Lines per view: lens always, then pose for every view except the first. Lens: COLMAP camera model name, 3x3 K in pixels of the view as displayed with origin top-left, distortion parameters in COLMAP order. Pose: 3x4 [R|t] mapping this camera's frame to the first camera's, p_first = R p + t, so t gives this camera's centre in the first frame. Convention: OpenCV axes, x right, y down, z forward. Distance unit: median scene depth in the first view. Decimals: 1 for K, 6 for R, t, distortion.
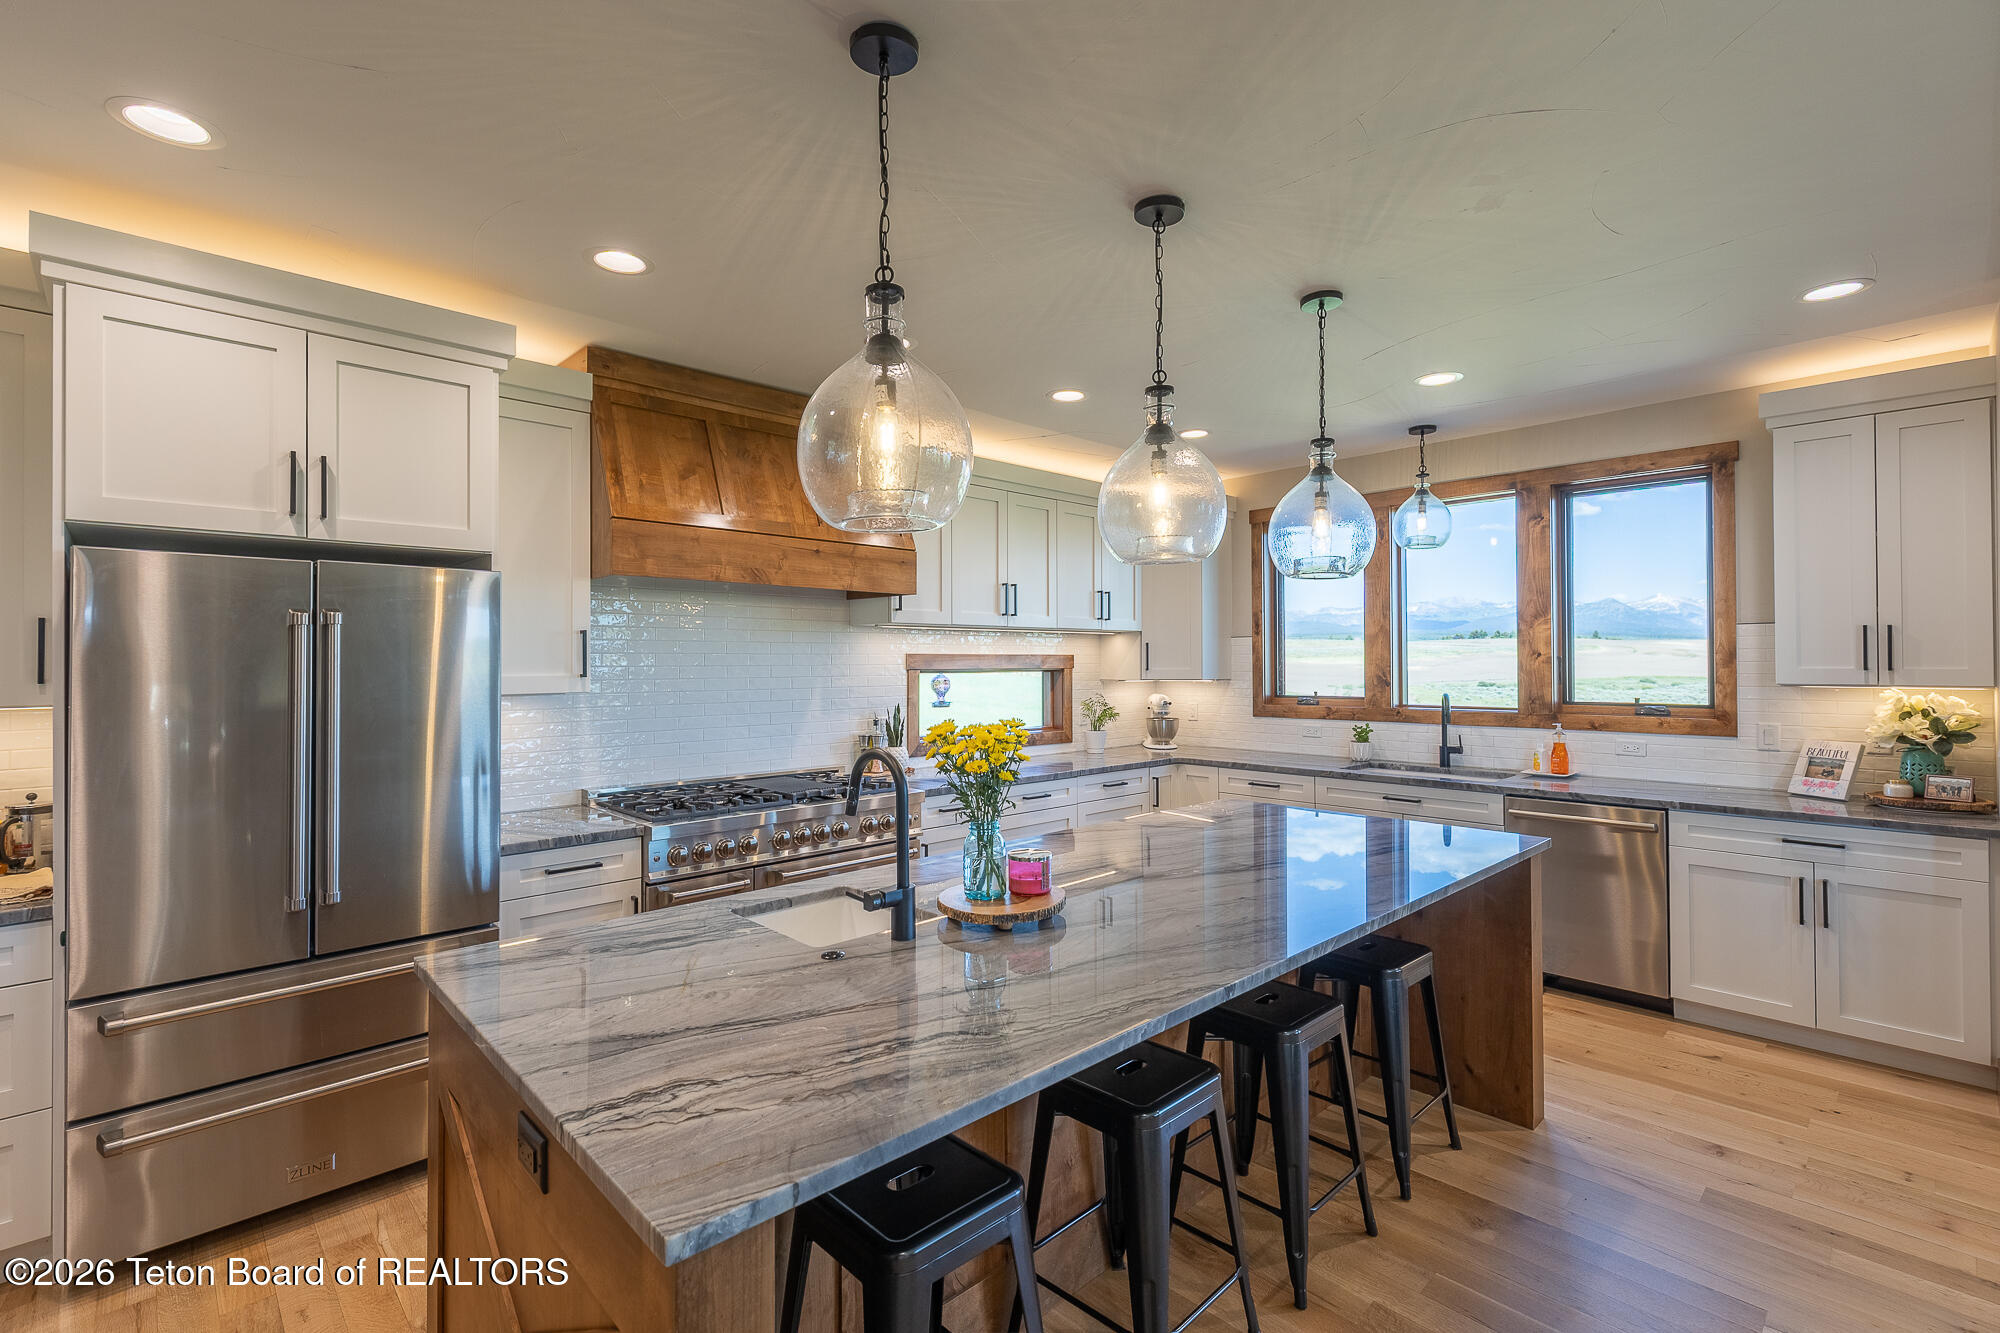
lens RADIAL K [[903.2, 0, 1010.6], [0, 903.2, 656.8], [0, 0, 1]] dist [0.004649, -0.000947]
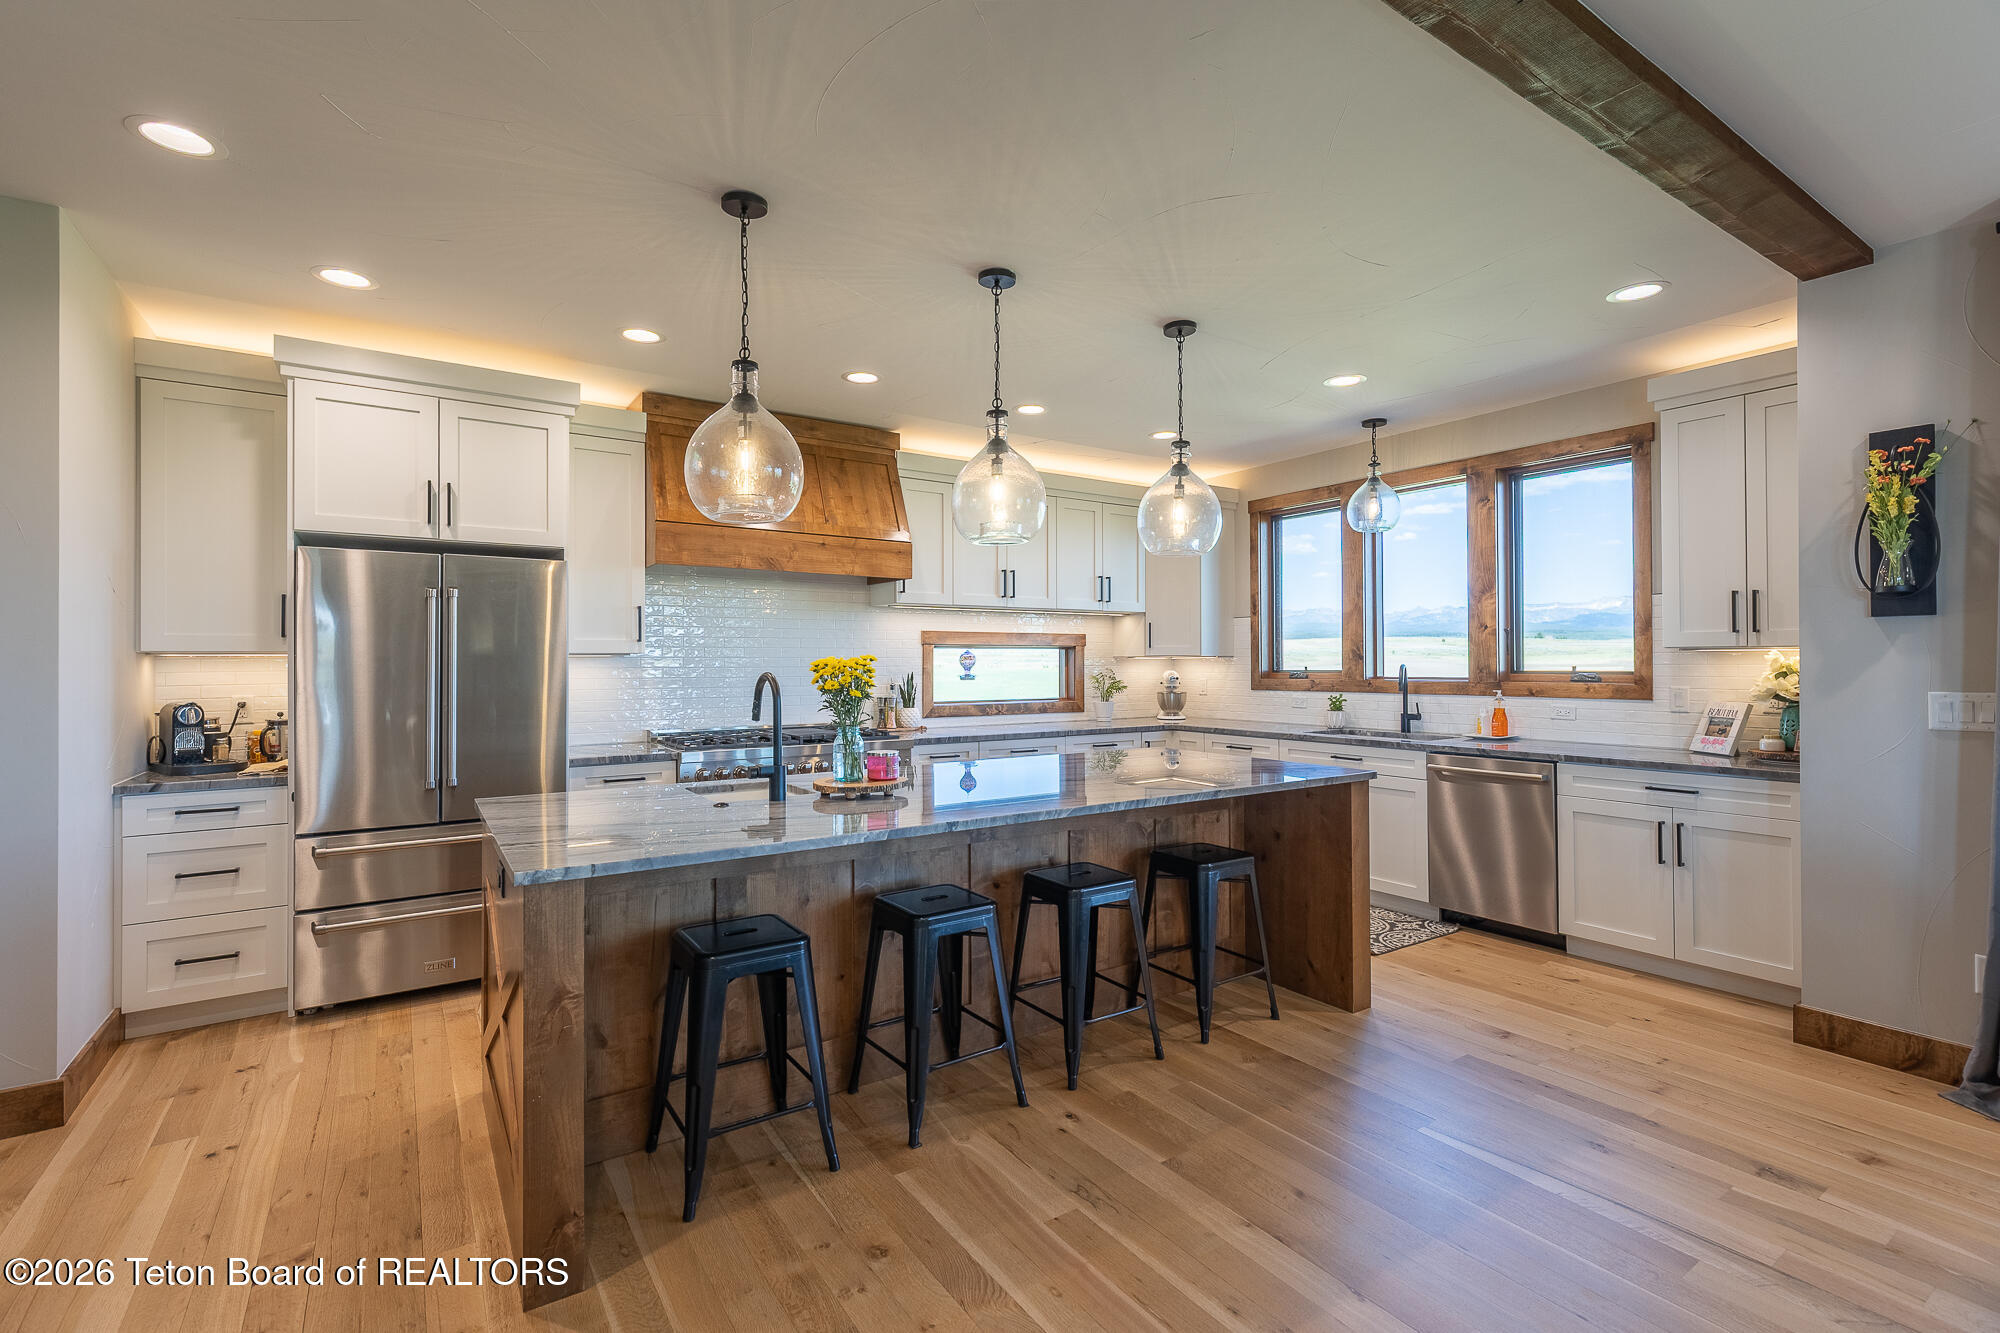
lens RADIAL K [[903.2, 0, 1007.5], [0, 903.2, 657.3], [0, 0, 1]] dist [0.004649, -0.000947]
pose [[0.985680, -0.000415, -0.168628, 0.283420], [0.000558, 1.000000, 0.000800, 0.044693], [0.168628, -0.000883, 0.985679, -0.217271]]
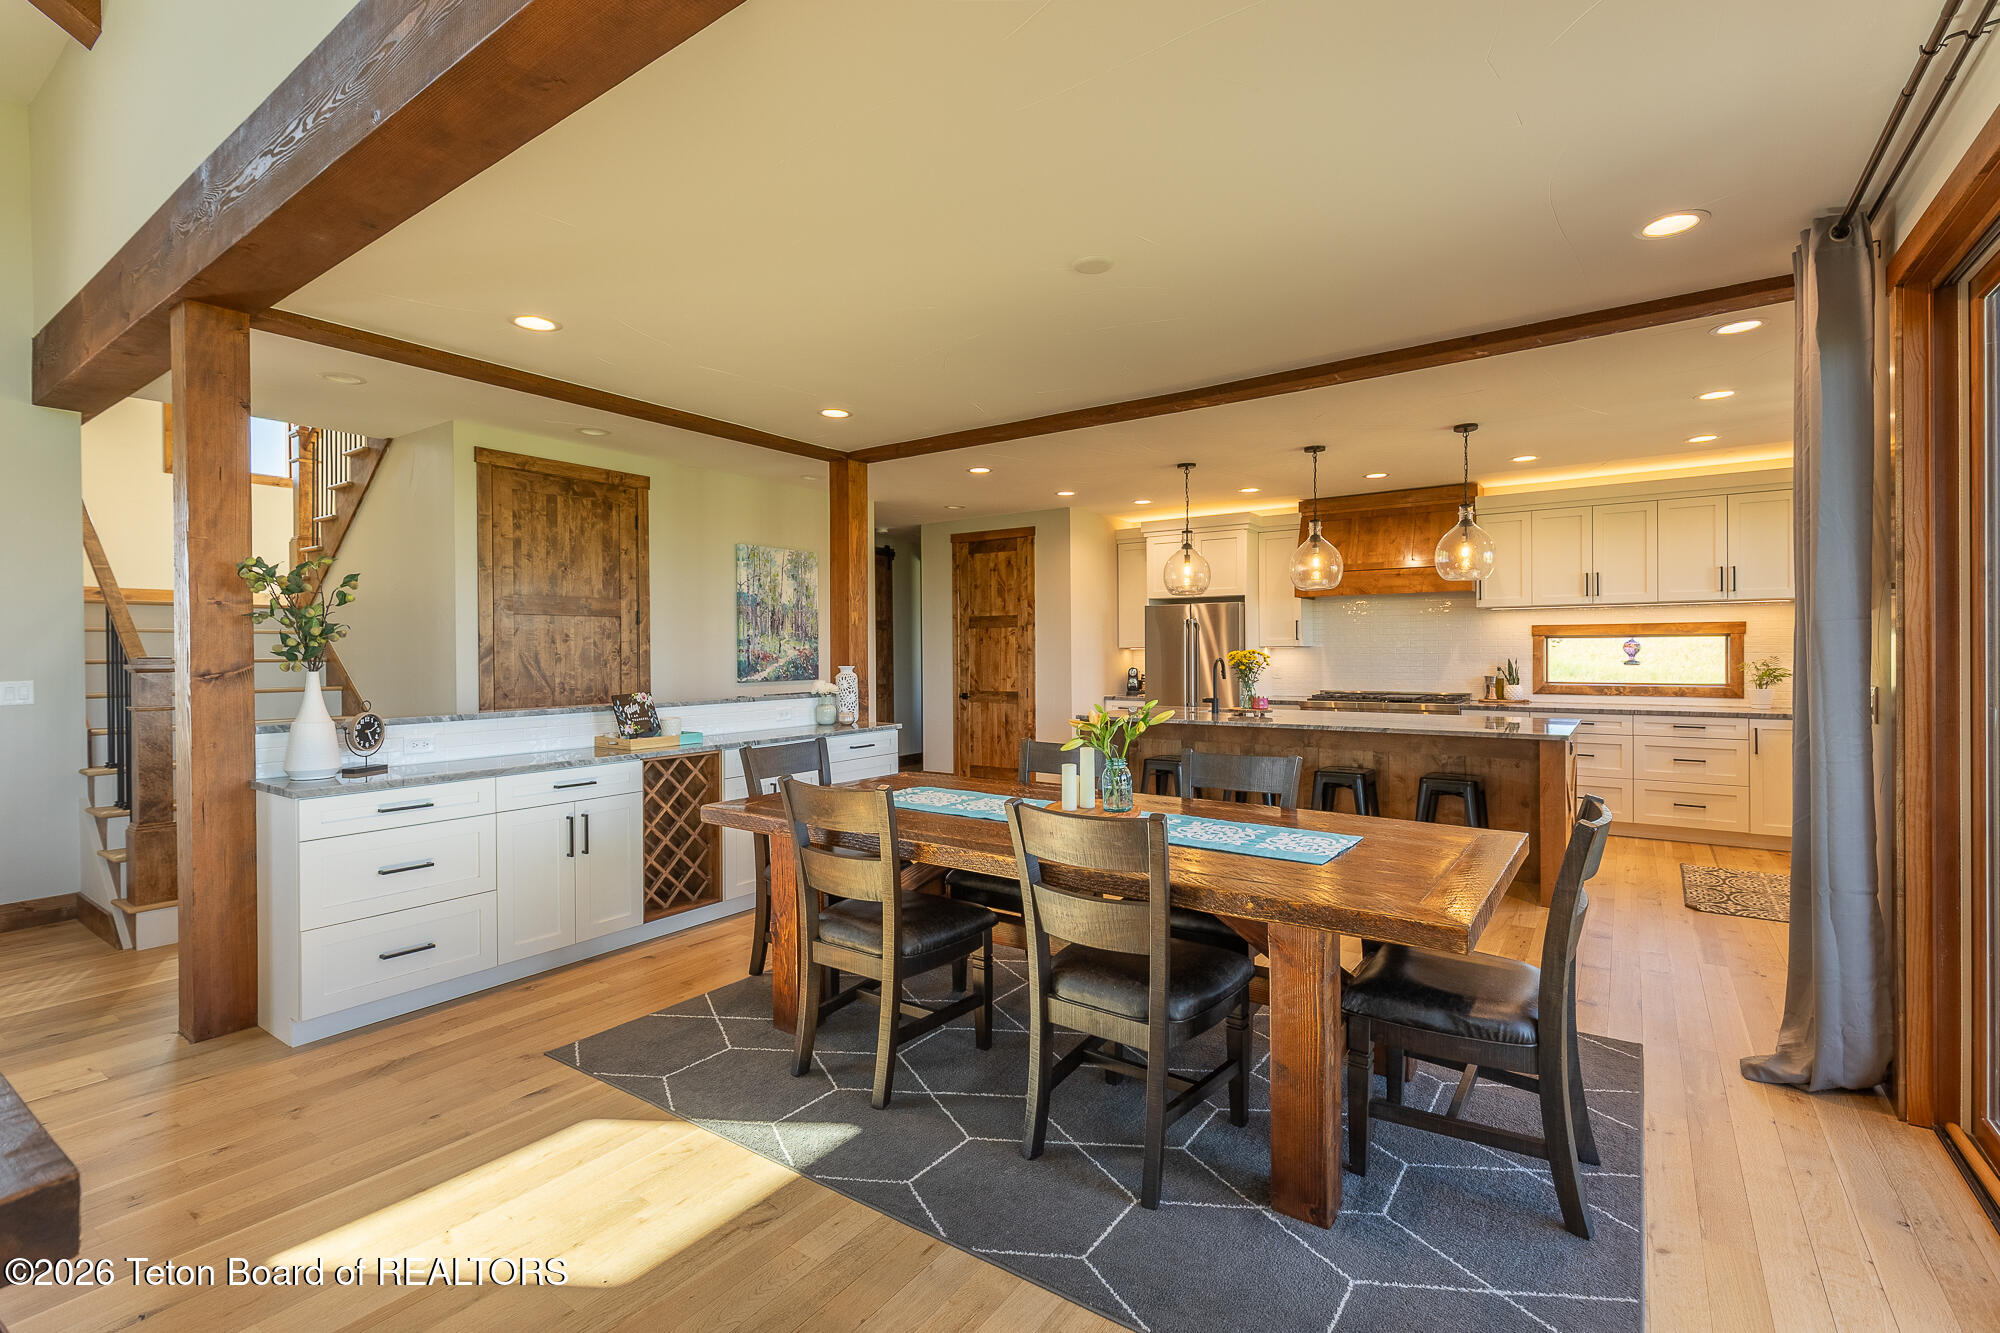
lens RADIAL K [[903.2, 0, 1008.9], [0, 903.2, 649.0], [0, 0, 1]] dist [0.004649, -0.000947]
pose [[0.199161, 0.001646, -0.979965, 1.730698], [0.012623, 0.999911, 0.004245, 0.027600], [0.979886, -0.013216, 0.199122, -0.233759]]
